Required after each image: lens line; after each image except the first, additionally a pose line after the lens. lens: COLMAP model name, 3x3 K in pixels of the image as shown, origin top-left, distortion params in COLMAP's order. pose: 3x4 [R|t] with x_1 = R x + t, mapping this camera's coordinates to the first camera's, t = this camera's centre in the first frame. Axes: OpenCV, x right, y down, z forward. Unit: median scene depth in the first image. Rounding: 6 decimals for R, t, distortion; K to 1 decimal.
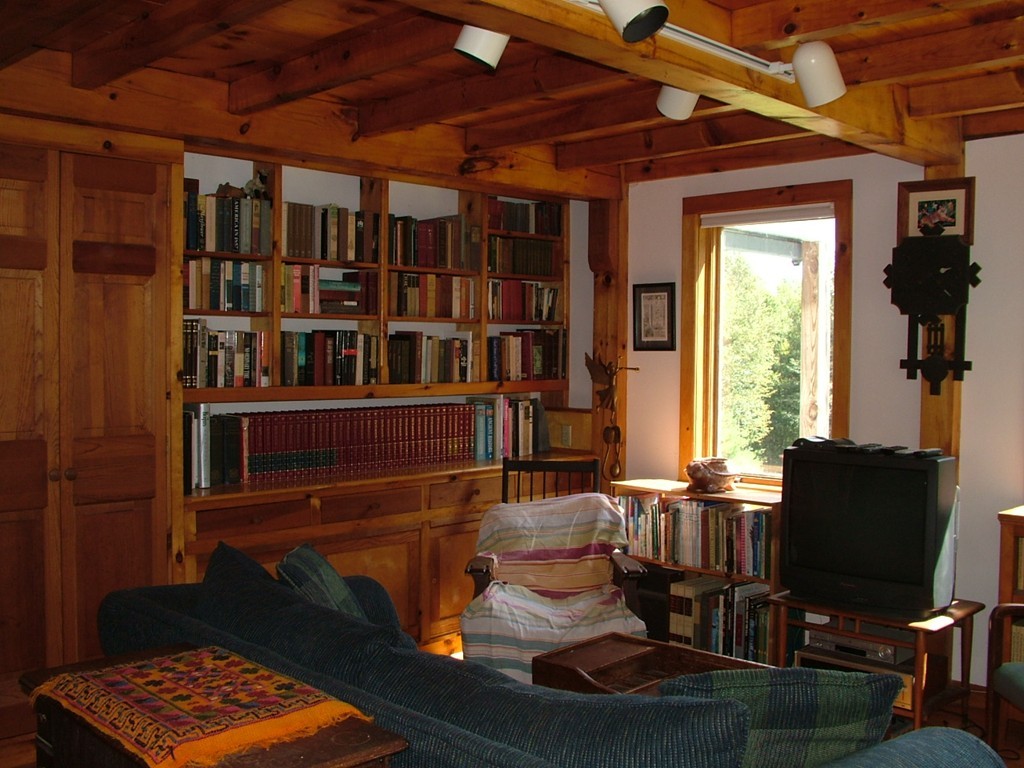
lens RADIAL K [[1037.6, 0, 520.7], [0, 1037.6, 388.6], [0, 0, 1]] dist [-0.101592, 0.000000]
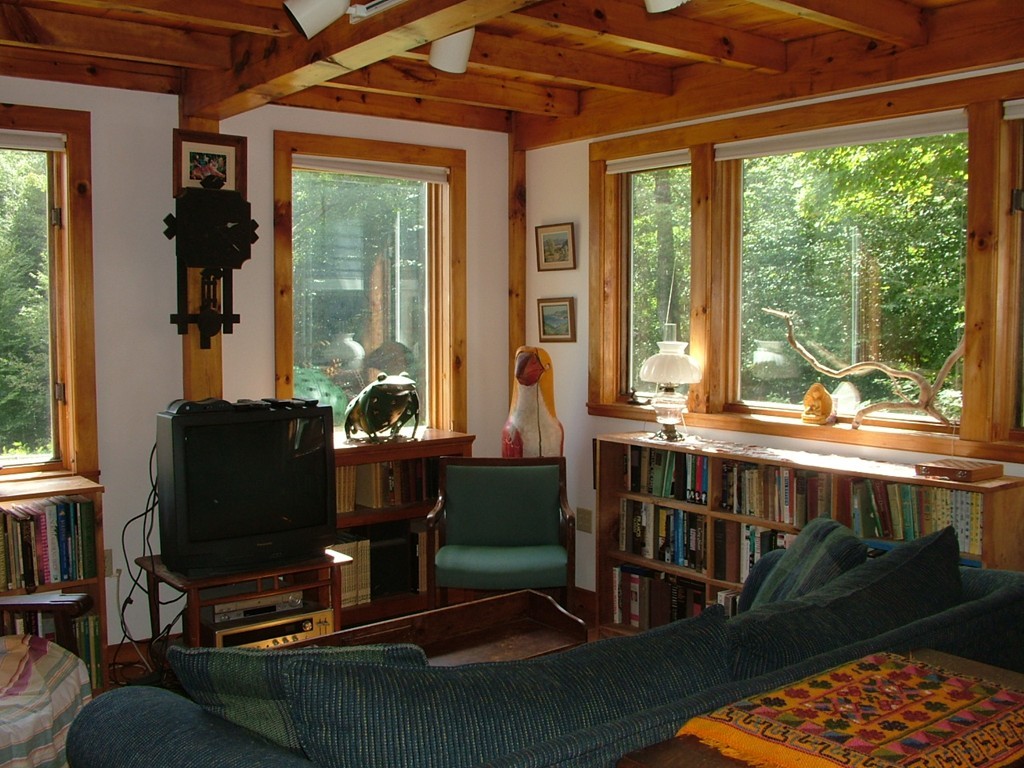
lens RADIAL K [[1037.6, 0, 522.2], [0, 1037.6, 383.6], [0, 0, 1]] dist [-0.101592, 0.000000]
pose [[0.145070, -0.077448, 0.986386, -1.044060], [0.042822, 0.996489, 0.071943, -0.036958], [-0.988494, 0.031802, 0.147877, 1.052084]]
